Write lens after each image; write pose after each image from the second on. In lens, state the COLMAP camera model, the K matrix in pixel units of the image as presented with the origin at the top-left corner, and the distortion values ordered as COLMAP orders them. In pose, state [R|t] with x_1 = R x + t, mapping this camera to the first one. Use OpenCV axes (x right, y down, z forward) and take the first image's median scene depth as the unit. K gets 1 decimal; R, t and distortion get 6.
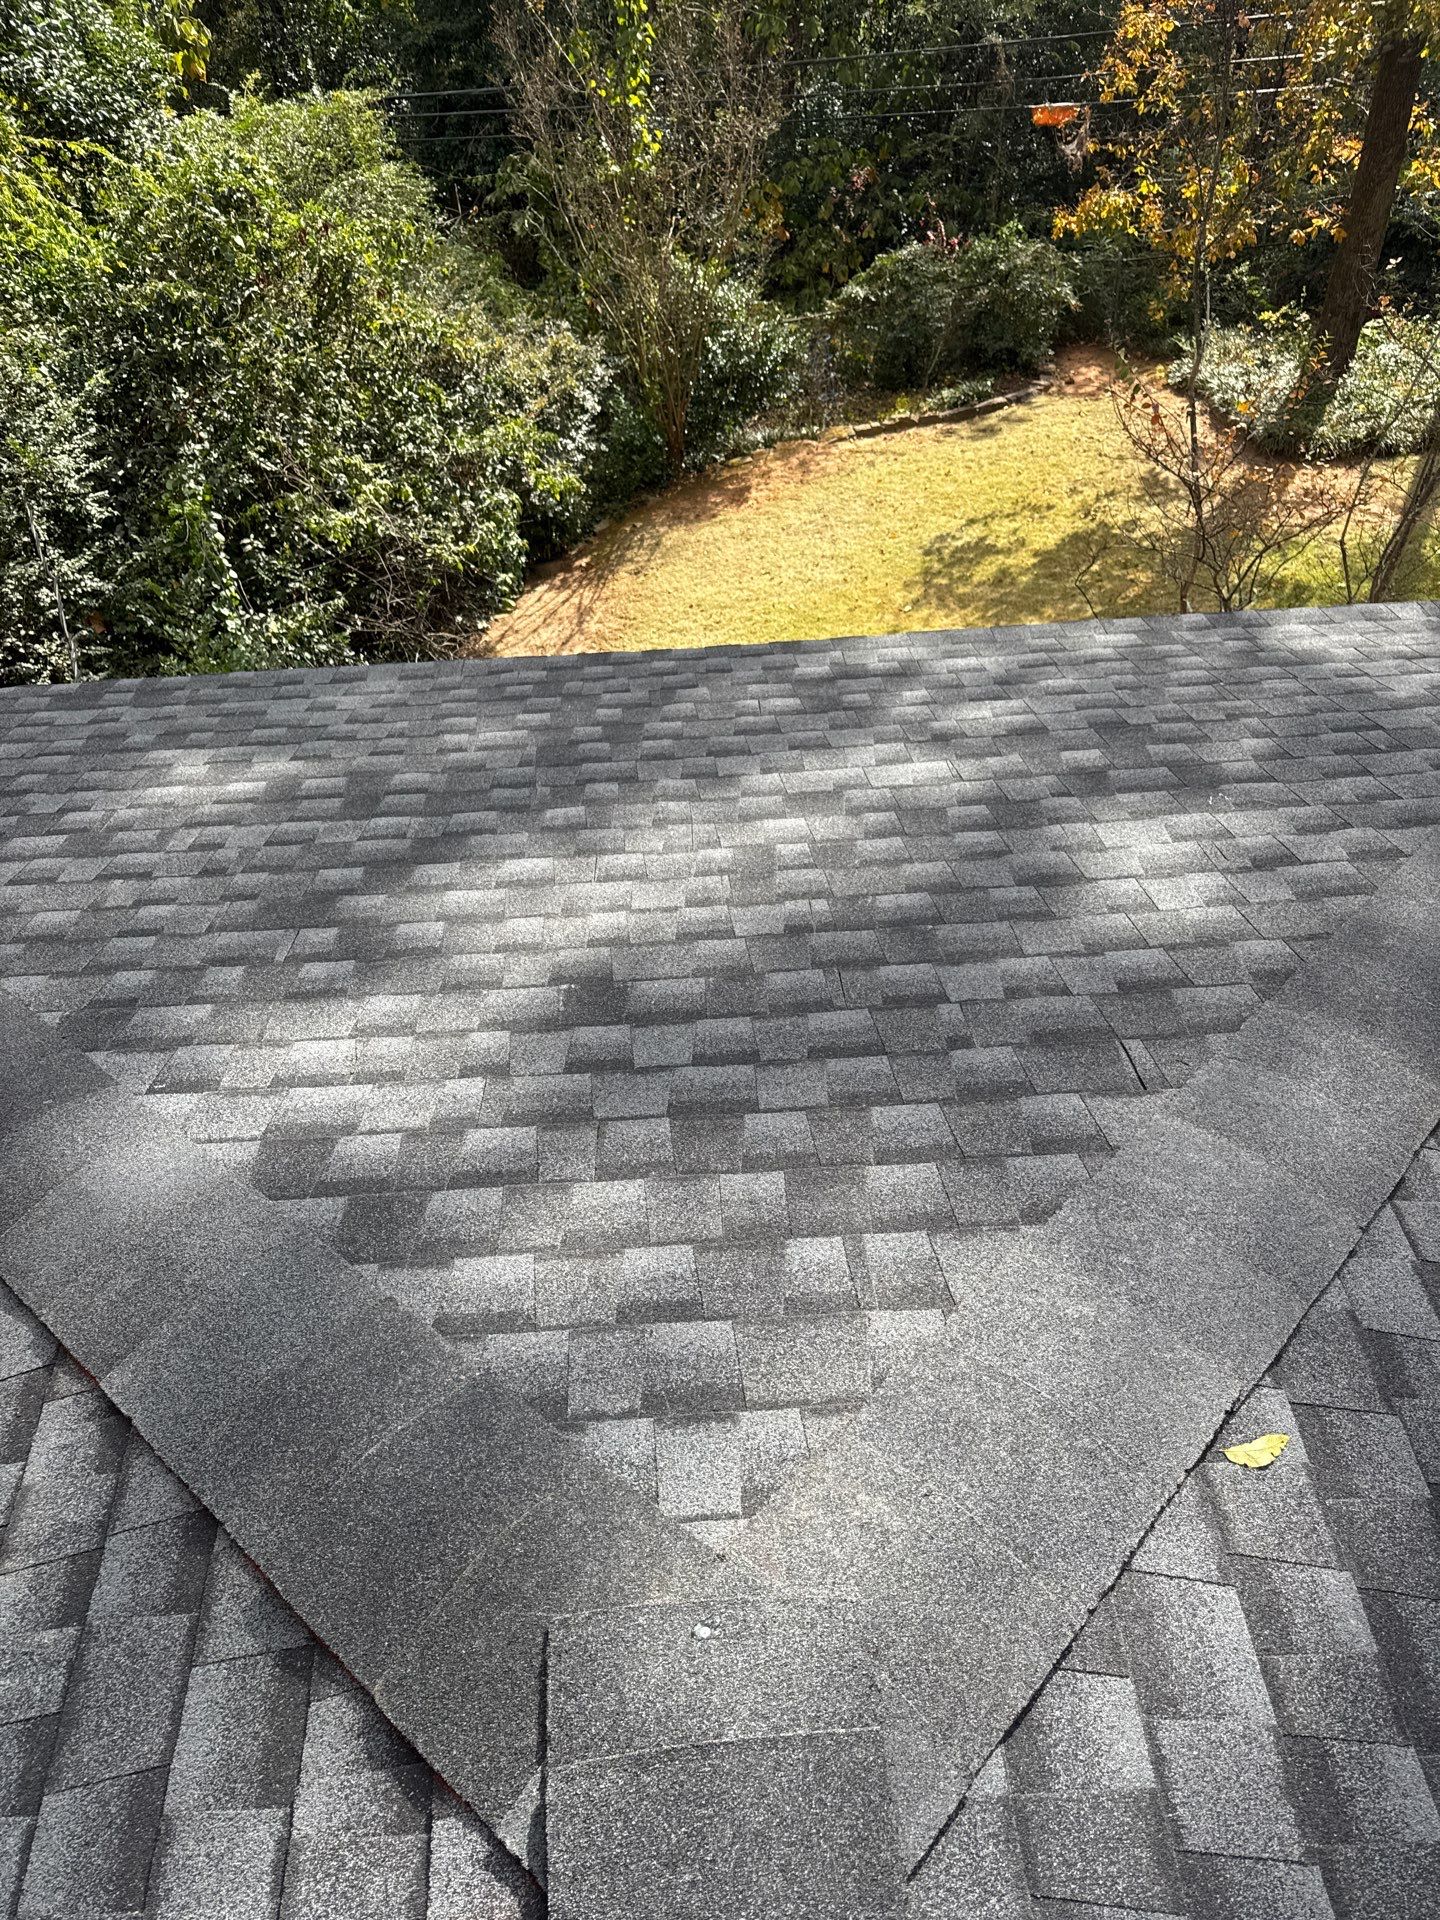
lens RADIAL K [[1366.5, 0, 708.4], [0, 1366.5, 977.8], [0, 0, 1]] dist [0.036513, -0.030162]
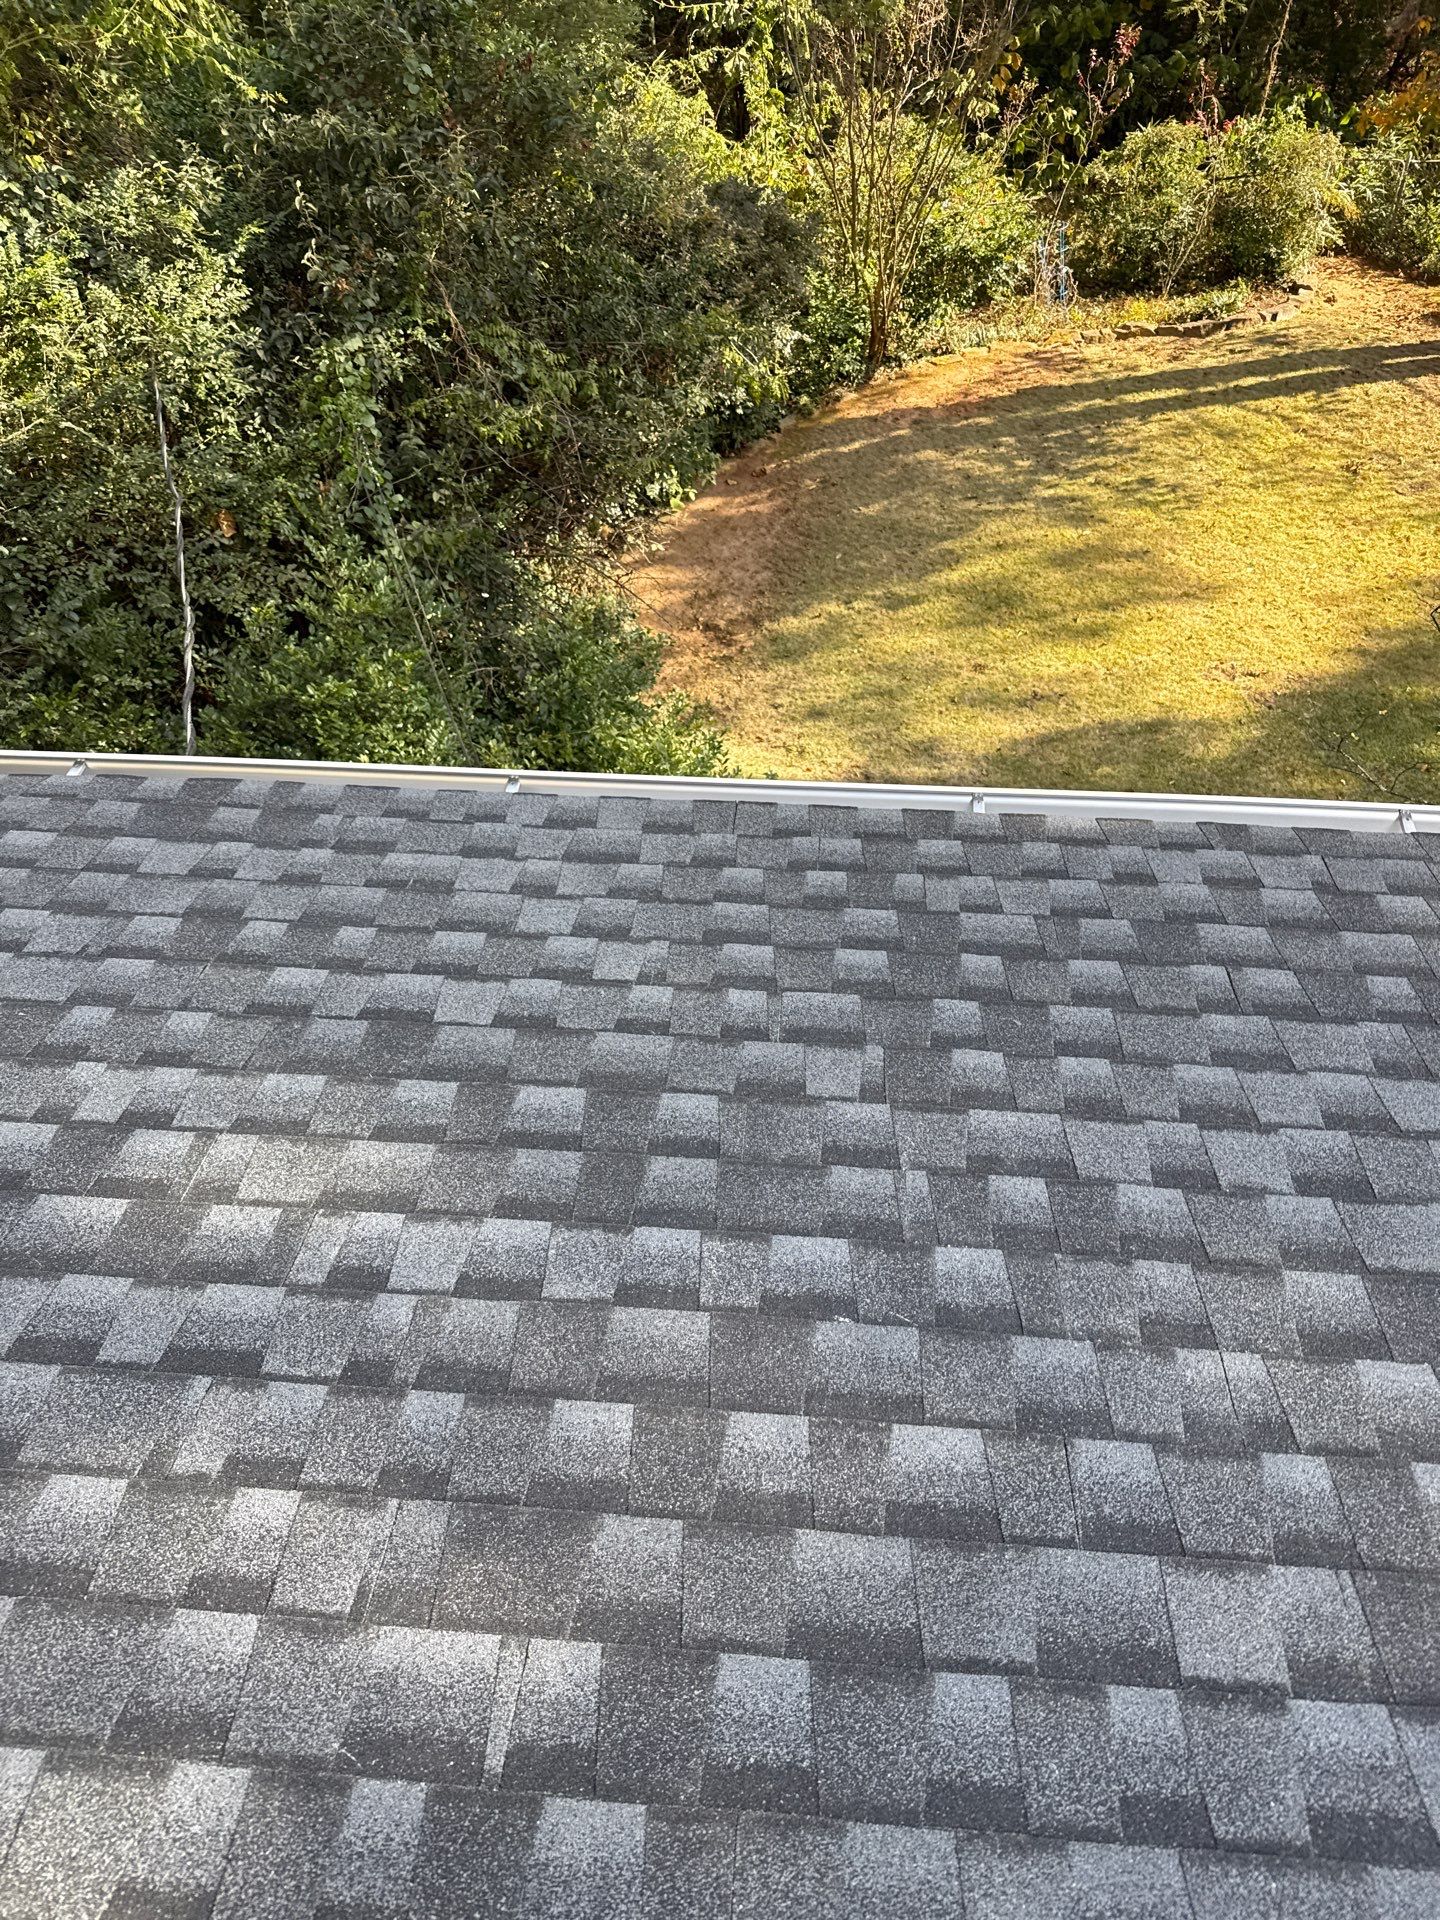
lens RADIAL K [[1411.8, 0, 719.7], [0, 1411.8, 1014.3], [0, 0, 1]] dist [-0.002169, -0.019513]
pose [[0.989875, 0.132667, -0.050472, -0.161730], [-0.127583, 0.987431, 0.093288, -0.224300], [0.062214, -0.085904, 0.994359, 0.348926]]
